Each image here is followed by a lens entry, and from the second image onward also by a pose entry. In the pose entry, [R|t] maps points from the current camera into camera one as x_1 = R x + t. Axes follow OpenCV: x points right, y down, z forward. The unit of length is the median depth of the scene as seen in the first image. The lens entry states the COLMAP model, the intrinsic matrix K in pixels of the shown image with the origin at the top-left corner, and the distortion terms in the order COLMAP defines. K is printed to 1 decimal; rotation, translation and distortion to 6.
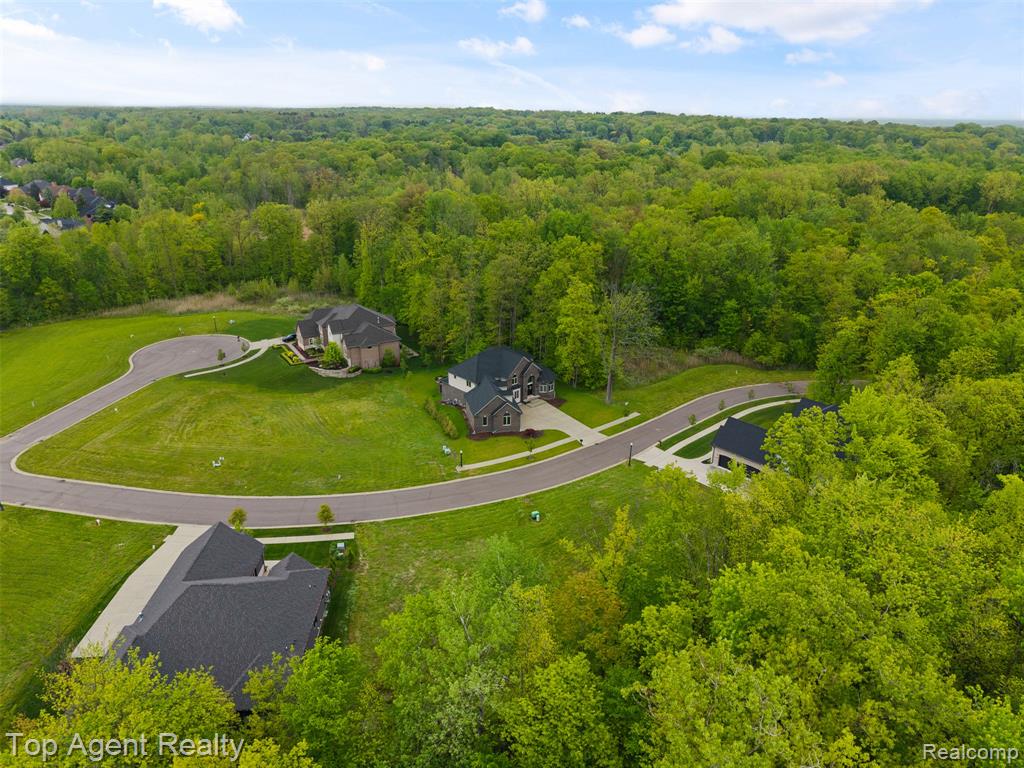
lens RADIAL K [[688.7, 0, 512.0], [0, 688.7, 384.0], [0, 0, 1]] dist [0.000389, -0.000843]
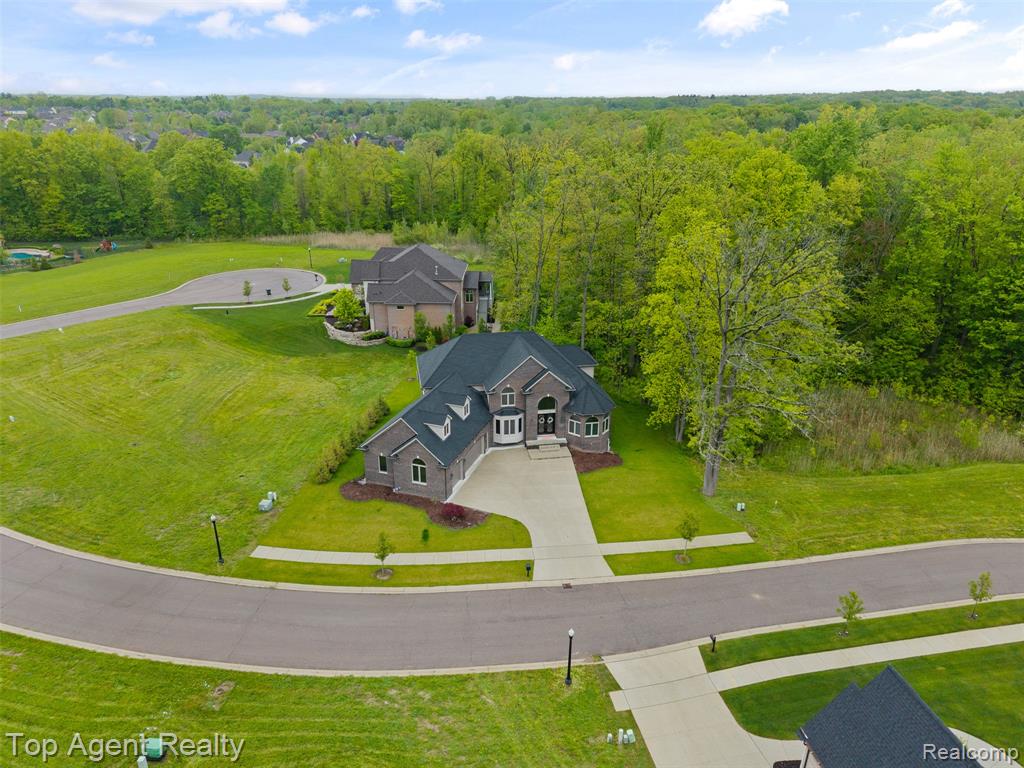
lens RADIAL K [[688.7, 0, 512.0], [0, 688.7, 384.0], [0, 0, 1]] dist [0.000389, -0.000843]
pose [[0.844320, 0.195678, -0.498833, 0.228762], [-0.192814, 0.979526, 0.057887, -0.040925], [0.499947, 0.047307, 0.864763, 0.507285]]
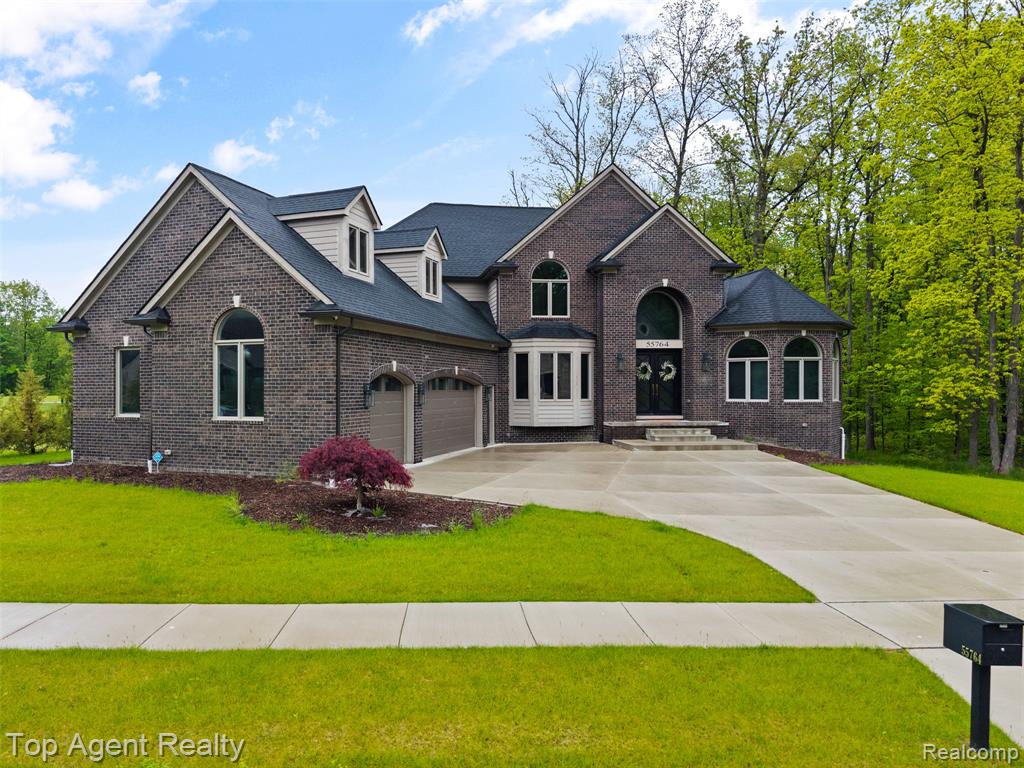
lens RADIAL K [[743.6, 0, 470.5], [0, 743.6, 381.6], [0, 0, 1]] dist [0.088738, -0.083558]
pose [[0.832160, -0.007953, -0.554478, 0.083708], [-0.198547, 0.929337, -0.311308, 0.071907], [0.517773, 0.369148, 0.771778, 0.761145]]
